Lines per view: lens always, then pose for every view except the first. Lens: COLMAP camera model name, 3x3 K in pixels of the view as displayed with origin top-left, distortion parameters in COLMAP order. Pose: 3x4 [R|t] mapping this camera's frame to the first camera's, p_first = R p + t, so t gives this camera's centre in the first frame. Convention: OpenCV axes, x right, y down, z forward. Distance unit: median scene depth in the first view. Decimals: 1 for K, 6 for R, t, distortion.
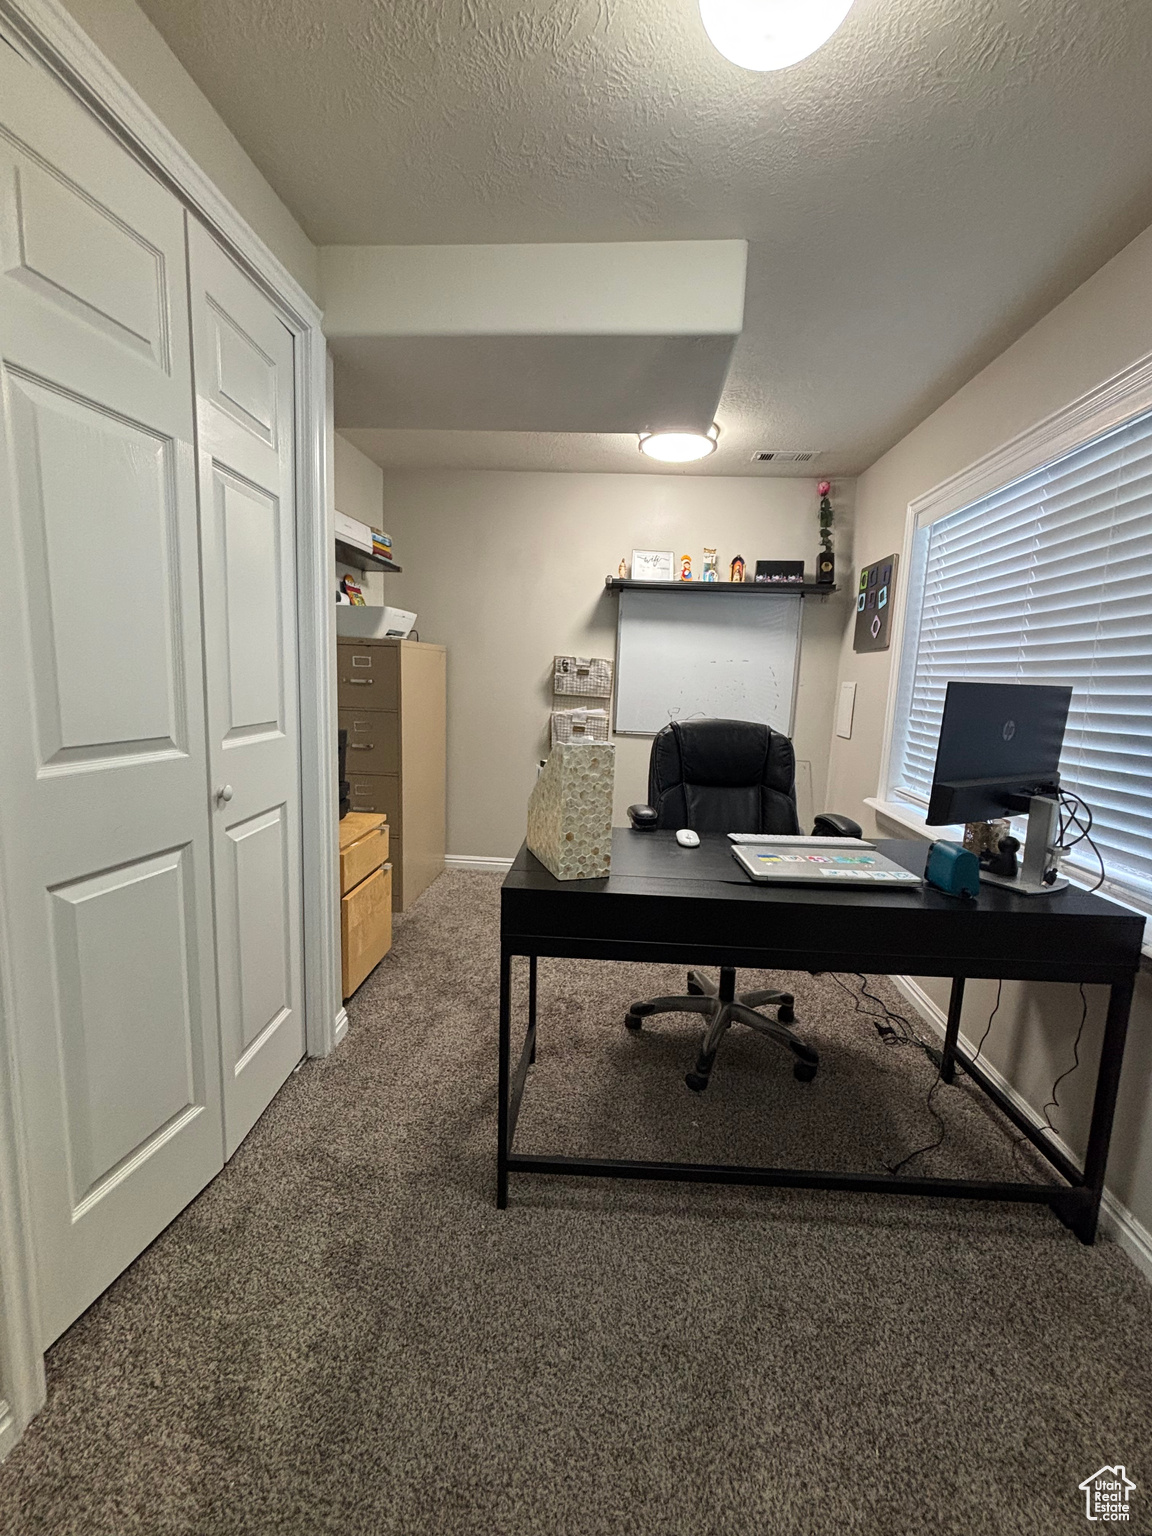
lens RADIAL K [[614.9, 0, 589.4], [0, 614.9, 766.2], [0, 0, 1]] dist [-0.002235, -0.001419]
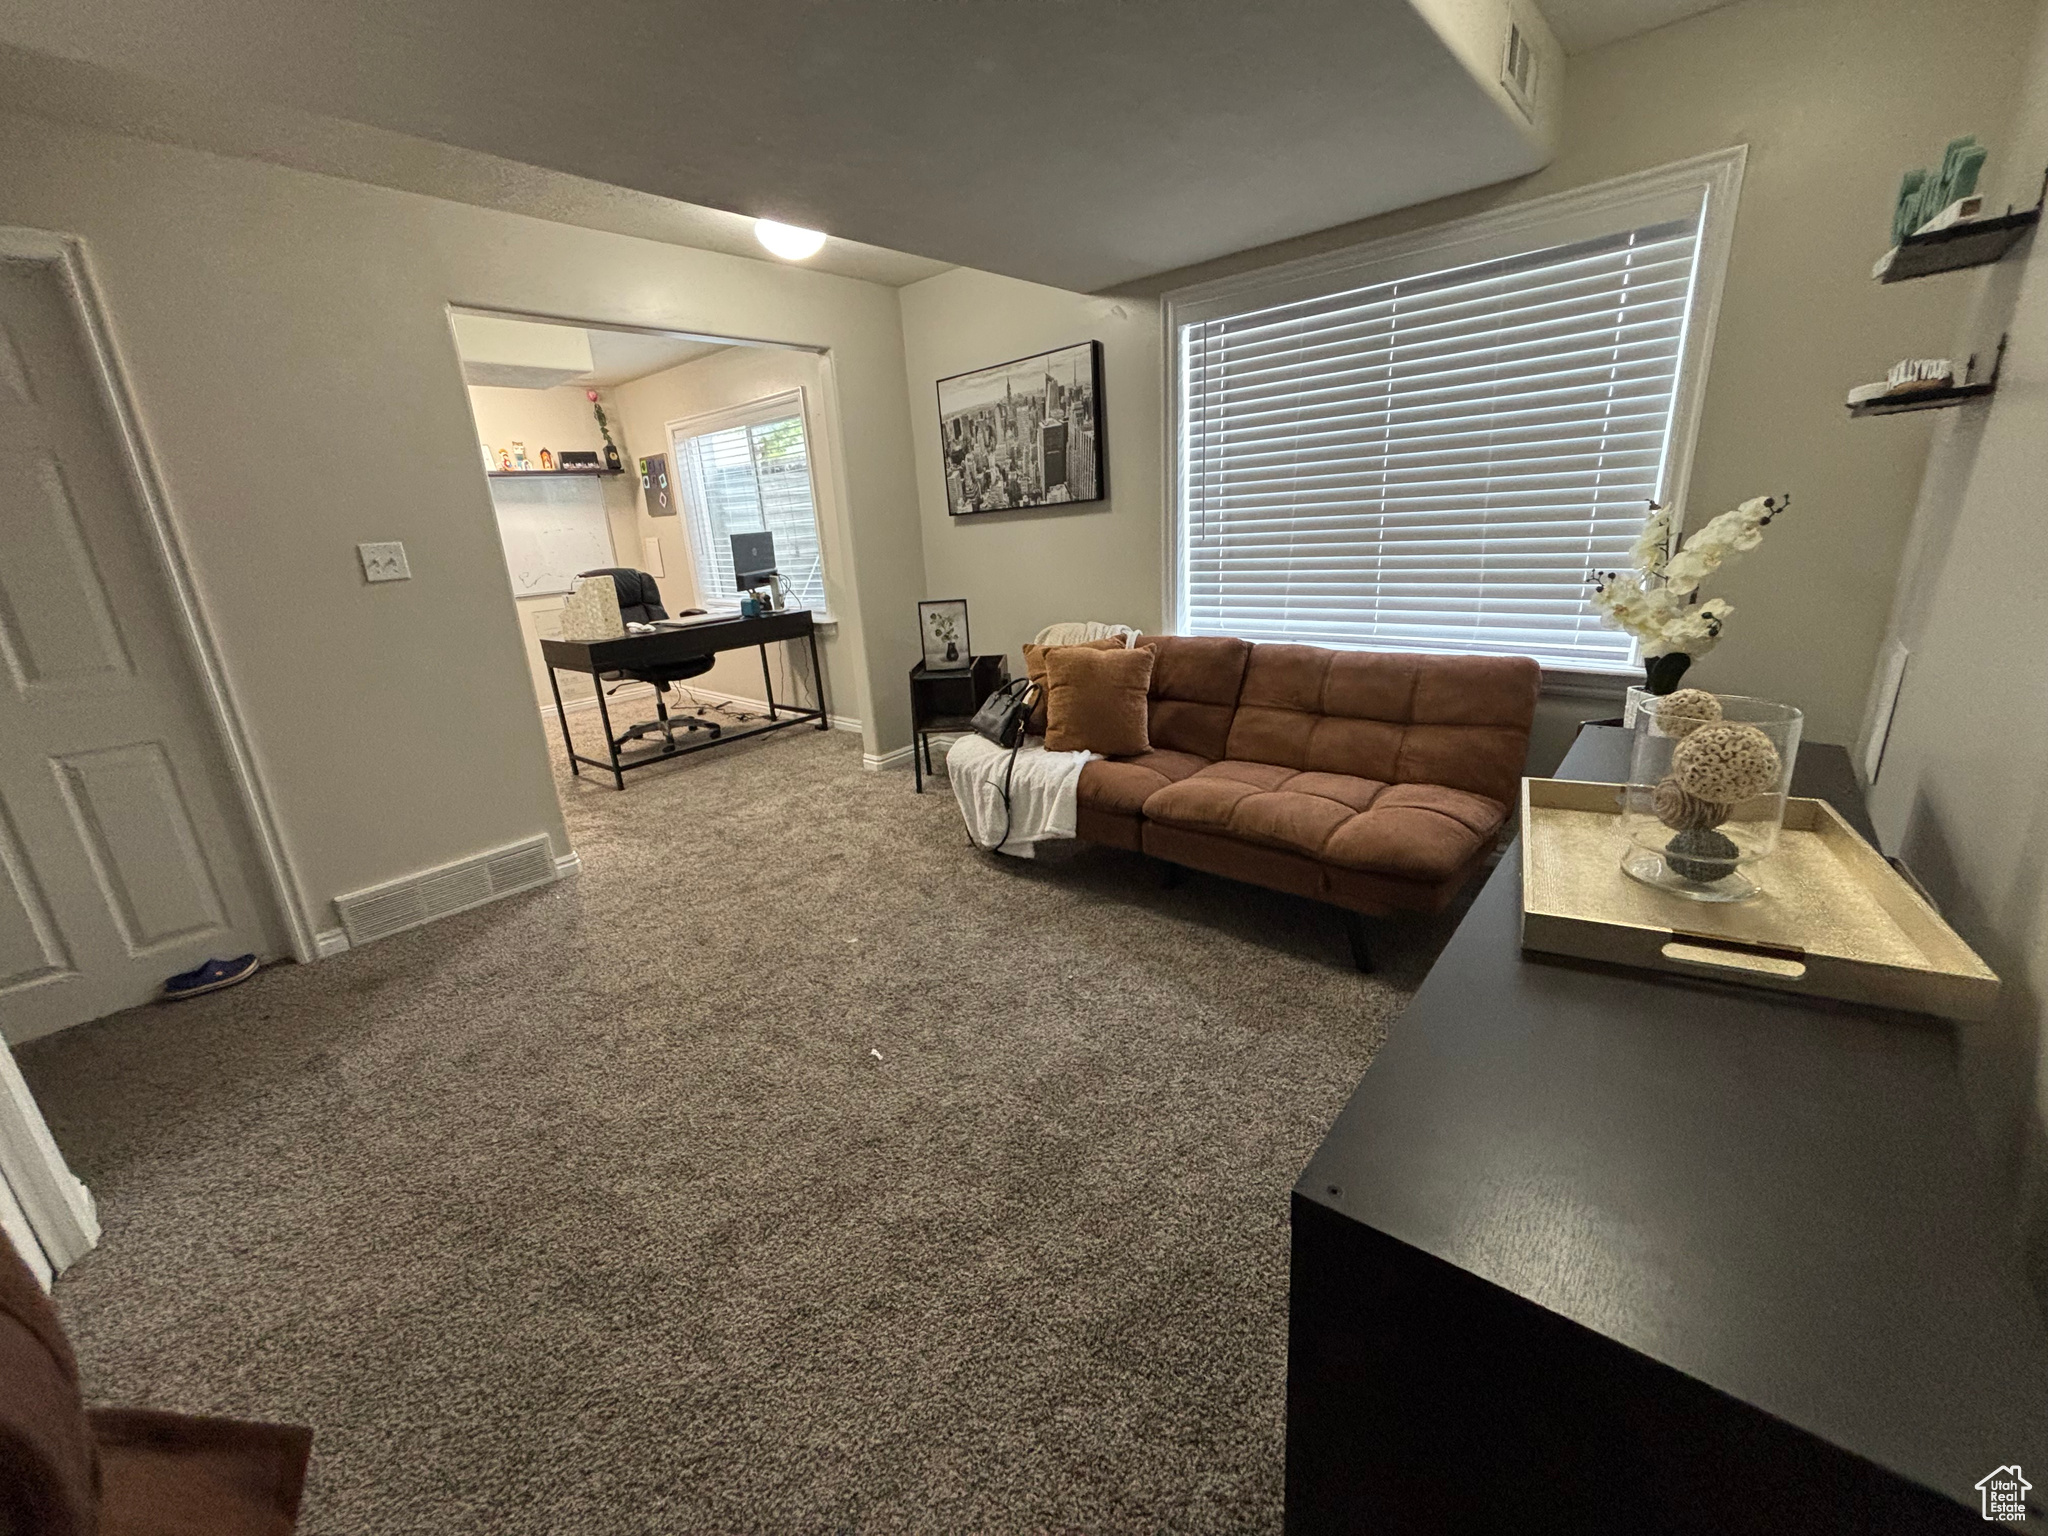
lens RADIAL K [[819.9, 0, 1030.2], [0, 819.9, 772.0], [0, 0, 1]] dist [-0.002235, -0.001419]
pose [[0.605184, -0.307709, 0.734212, -0.705613], [0.193798, 0.951478, 0.239025, 0.111470], [-0.772137, -0.002365, 0.635452, -1.032511]]
